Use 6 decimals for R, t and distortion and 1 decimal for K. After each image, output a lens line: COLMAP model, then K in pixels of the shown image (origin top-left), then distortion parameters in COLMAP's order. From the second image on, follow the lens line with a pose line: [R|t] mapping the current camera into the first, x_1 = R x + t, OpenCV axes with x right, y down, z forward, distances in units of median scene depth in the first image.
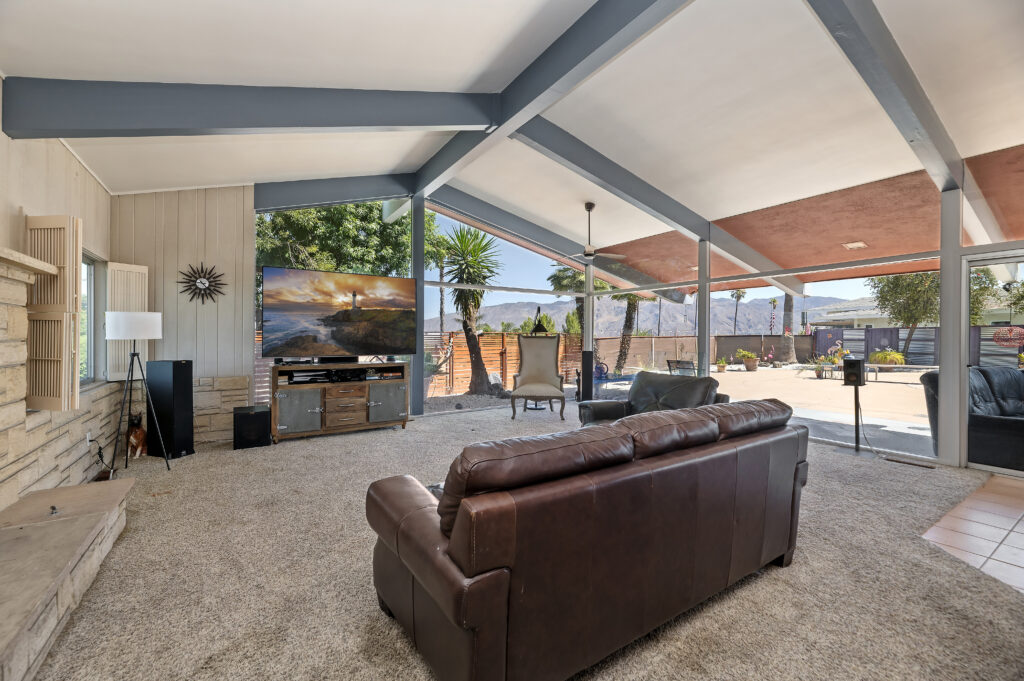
lens RADIAL K [[418.9, 0, 512.0], [0, 418.9, 340.5], [0, 0, 1]] dist [-0.000070, 0.000025]
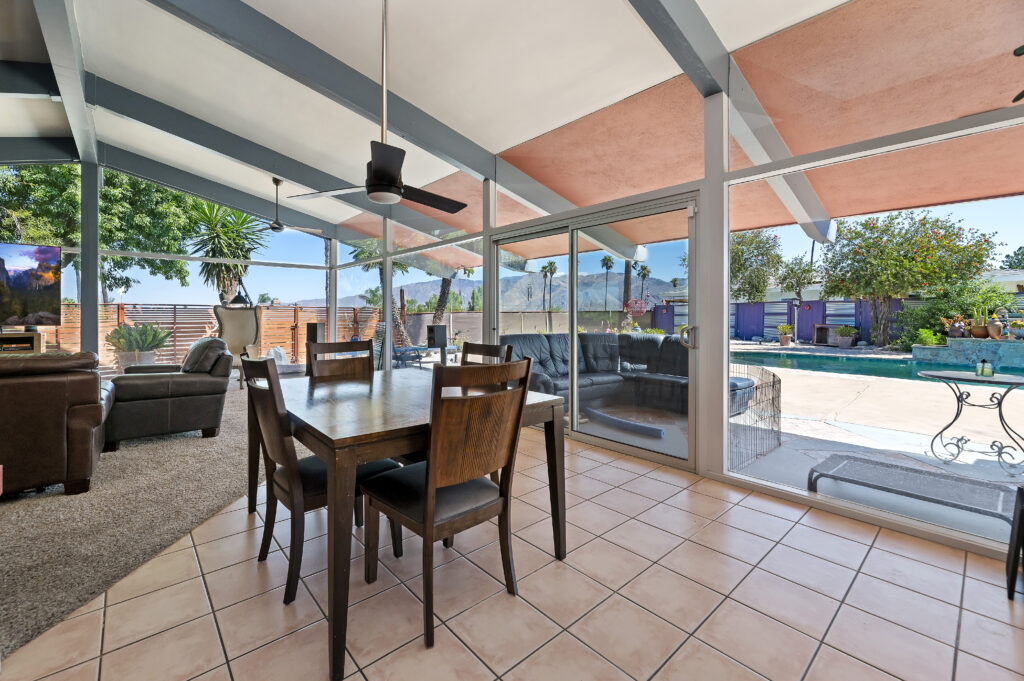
lens RADIAL K [[432.1, 0, 514.9], [0, 432.1, 318.9], [0, 0, 1]] dist [0.000284, -0.000047]
pose [[0.988008, -0.002245, 0.154389, 0.434399], [0.002181, 0.999997, 0.000585, 0.014287], [-0.154390, -0.000241, 0.988010, -0.106085]]
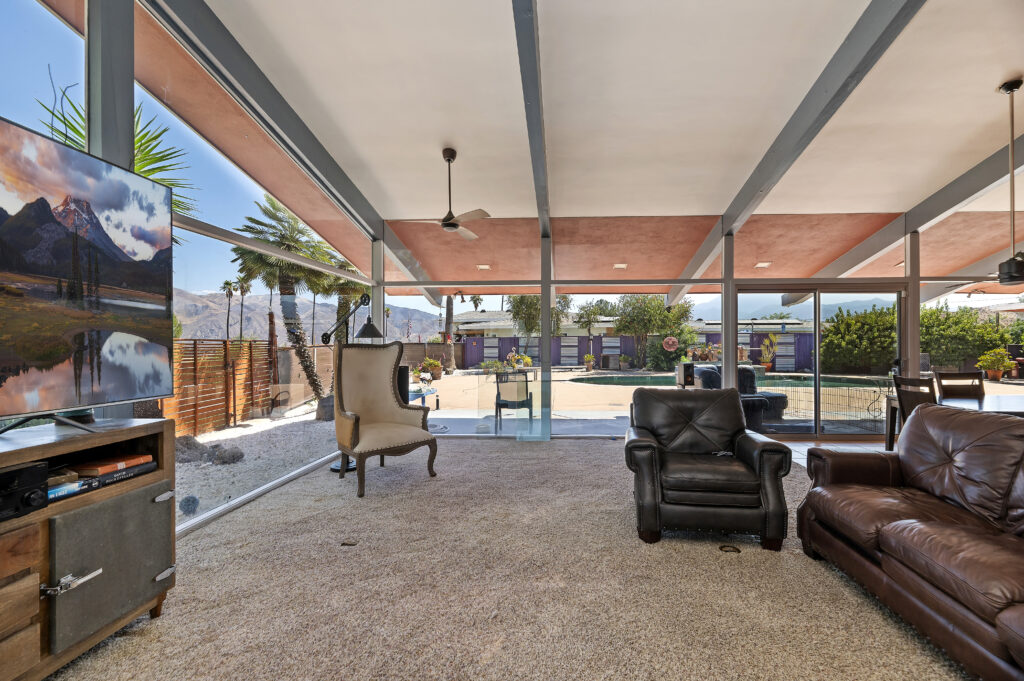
lens RADIAL K [[440.2, 0, 557.2], [0, 440.2, 344.9], [0, 0, 1]] dist [-0.000020, -0.000132]
pose [[0.600575, -0.002956, 0.799563, -0.213116], [0.008623, 0.999959, -0.002780, -0.003980], [-0.799522, 0.008564, 0.600576, 0.318559]]
